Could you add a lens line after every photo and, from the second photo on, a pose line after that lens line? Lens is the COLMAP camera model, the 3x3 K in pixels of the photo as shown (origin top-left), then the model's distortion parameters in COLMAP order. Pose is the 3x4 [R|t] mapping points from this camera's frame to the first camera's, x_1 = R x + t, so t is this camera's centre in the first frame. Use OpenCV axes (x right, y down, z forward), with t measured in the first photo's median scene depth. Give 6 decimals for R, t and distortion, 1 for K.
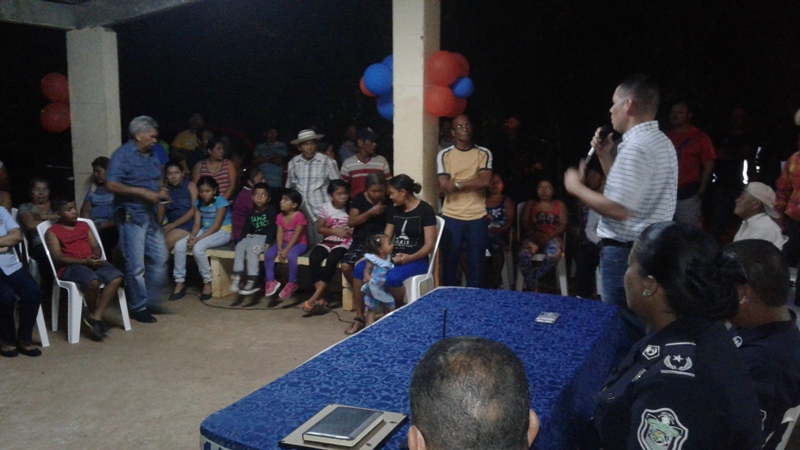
lens RADIAL K [[759.8, 0, 400.0], [0, 759.8, 225.0], [0, 0, 1]] dist [0.124332, -0.250781]
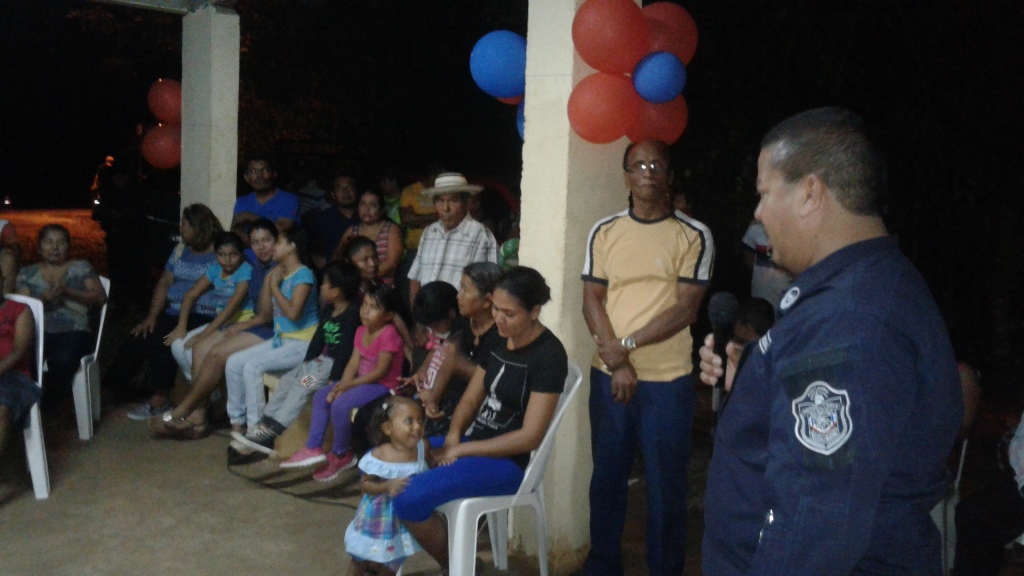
lens RADIAL K [[972.6, 0, 512.0], [0, 972.6, 288.0], [0, 0, 1]] dist [0.124332, -0.250781]
pose [[0.888689, 0.091990, -0.449189, 0.233367], [-0.117296, 0.992680, -0.028769, -0.032203], [0.443254, 0.078254, 0.892974, 0.423623]]
